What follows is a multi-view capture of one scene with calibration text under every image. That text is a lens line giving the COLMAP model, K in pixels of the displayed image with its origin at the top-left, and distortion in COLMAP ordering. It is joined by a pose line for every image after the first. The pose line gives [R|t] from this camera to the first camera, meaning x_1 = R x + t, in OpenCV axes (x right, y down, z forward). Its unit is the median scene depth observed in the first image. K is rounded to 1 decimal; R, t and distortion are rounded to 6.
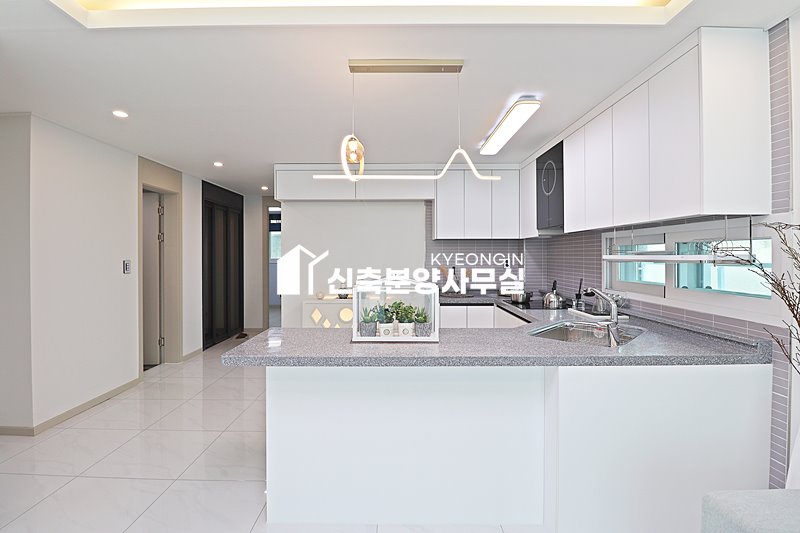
lens RADIAL K [[373.7, 0, 397.8], [0, 373.7, 256.8], [0, 0, 1]] dist [-0.000510, -0.001253]
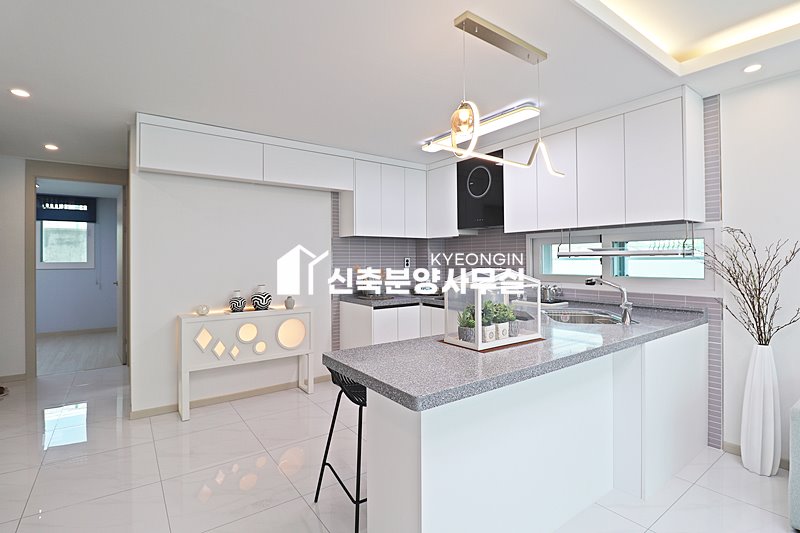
lens RADIAL K [[386.2, 0, 399.9], [0, 386.2, 256.5], [0, 0, 1]] dist [0.000397, -0.000100]
pose [[0.806810, 0.001046, 0.590810, -0.531708], [0.006784, 0.999916, -0.011034, 0.018713], [-0.590772, 0.012911, 0.806735, 0.285059]]
